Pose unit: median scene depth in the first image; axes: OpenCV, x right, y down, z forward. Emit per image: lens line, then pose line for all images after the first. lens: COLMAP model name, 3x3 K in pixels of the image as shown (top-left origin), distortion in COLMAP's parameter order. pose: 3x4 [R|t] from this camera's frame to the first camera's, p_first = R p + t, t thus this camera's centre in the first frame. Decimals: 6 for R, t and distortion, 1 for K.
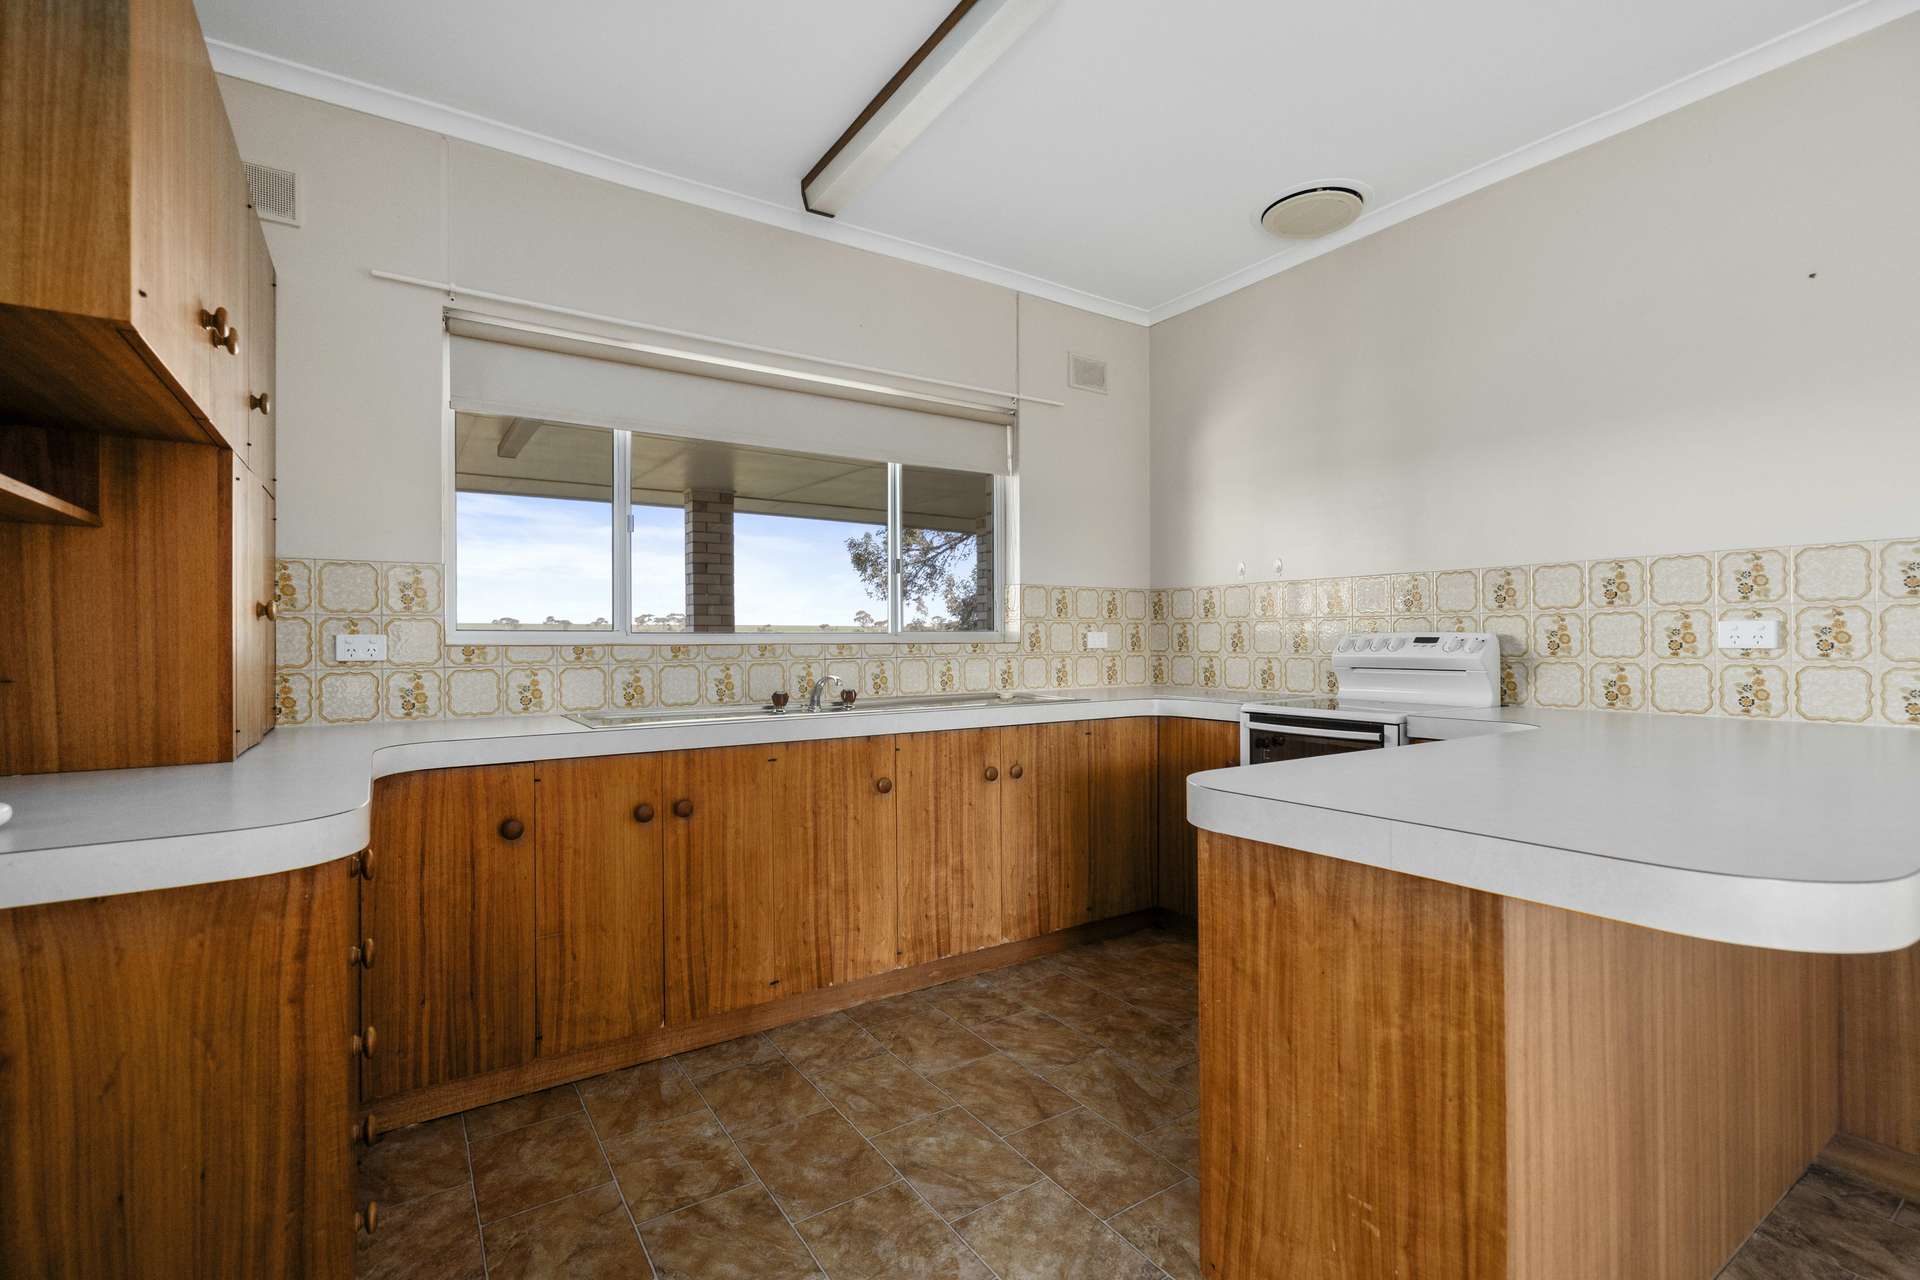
lens RADIAL K [[859.7, 0, 952.1], [0, 859.7, 640.5], [0, 0, 1]] dist [0.000043, 0.000066]
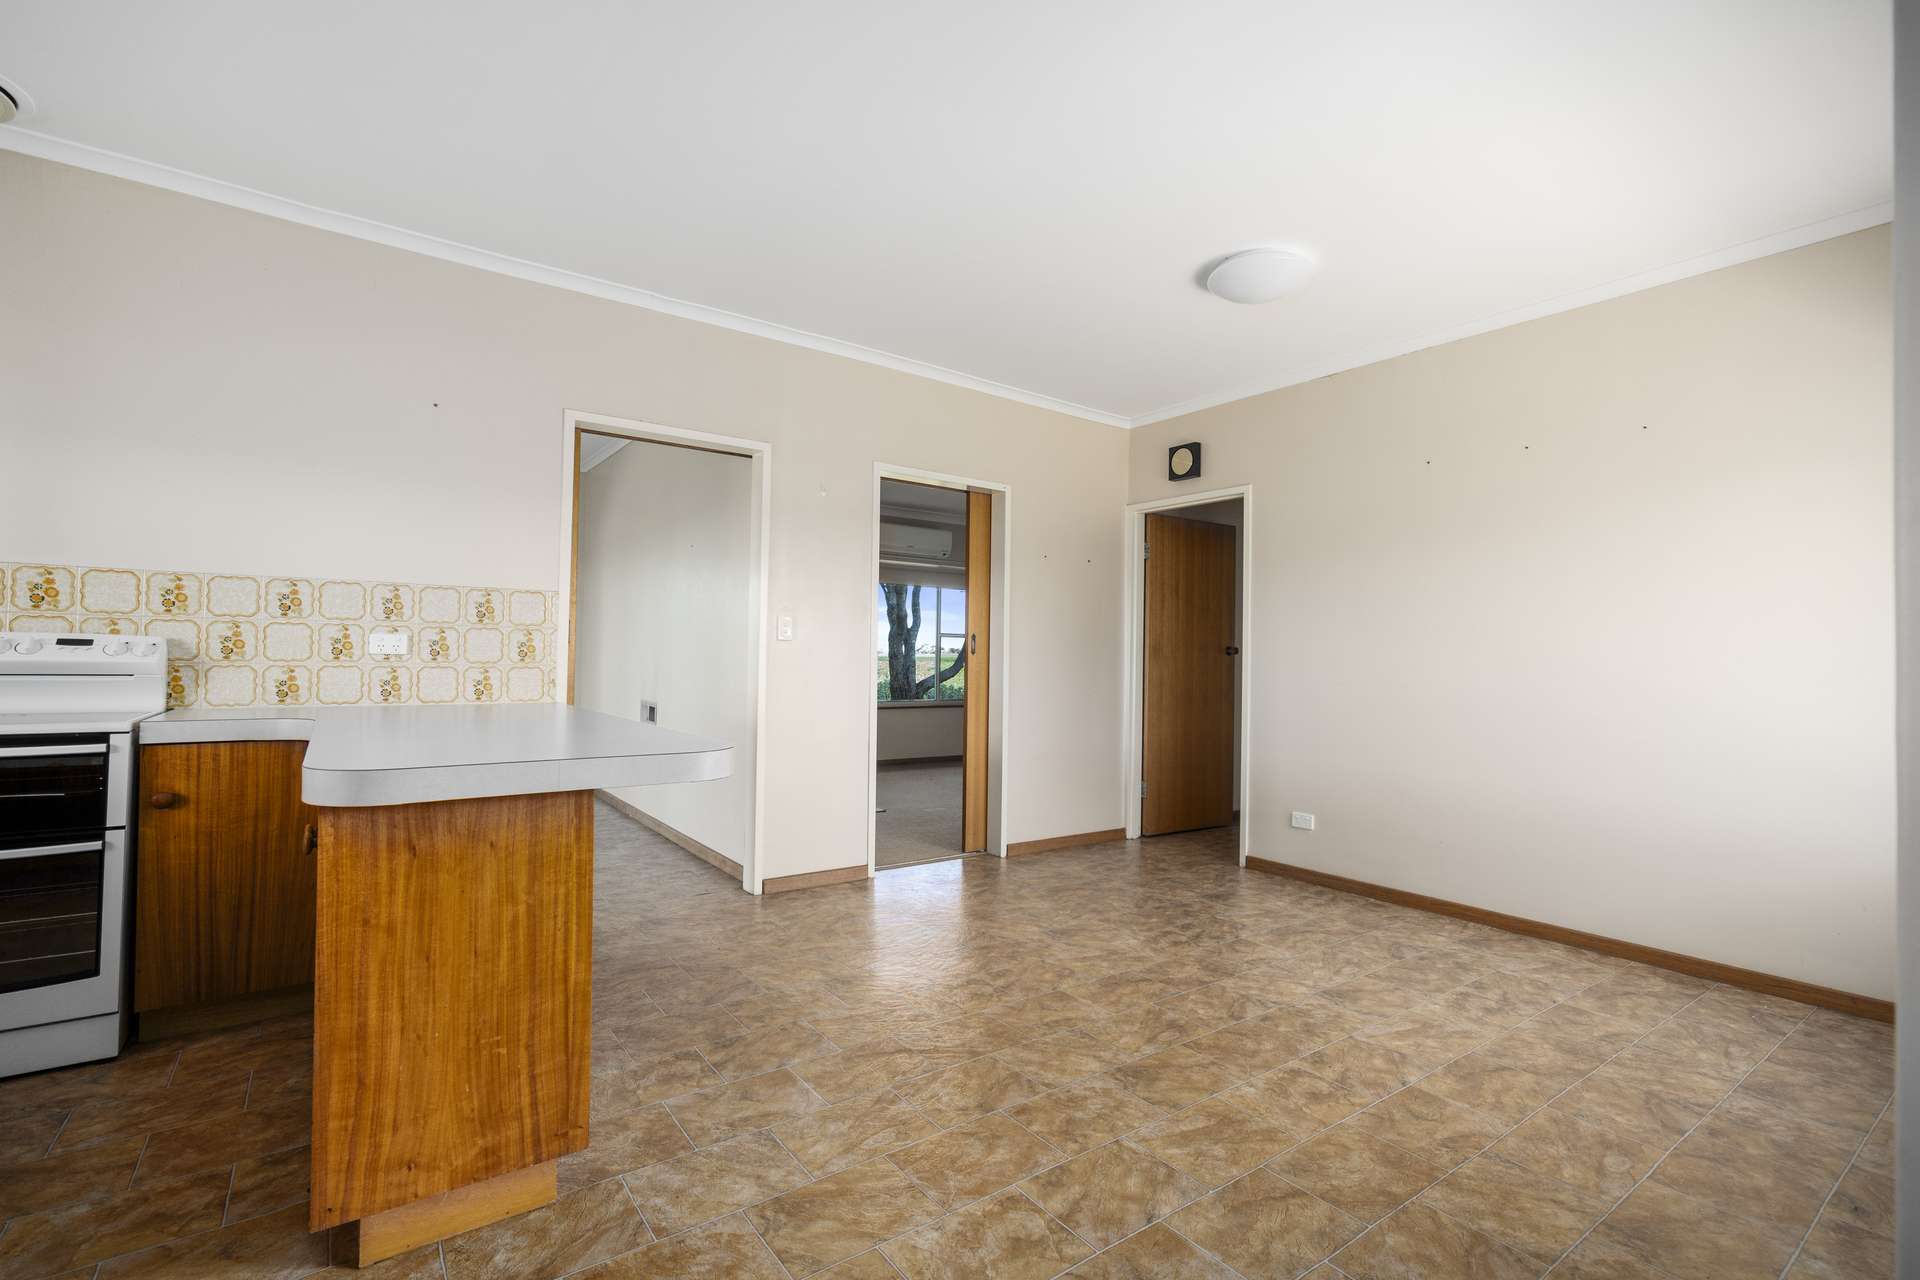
lens RADIAL K [[859.7, 0, 952.1], [0, 859.7, 640.5], [0, 0, 1]] dist [0.000043, 0.000066]
pose [[-0.040856, 0.023424, 0.998890, -0.501558], [-0.016156, 0.999579, -0.024100, 0.005993], [-0.999034, -0.017123, -0.040460, 0.152551]]
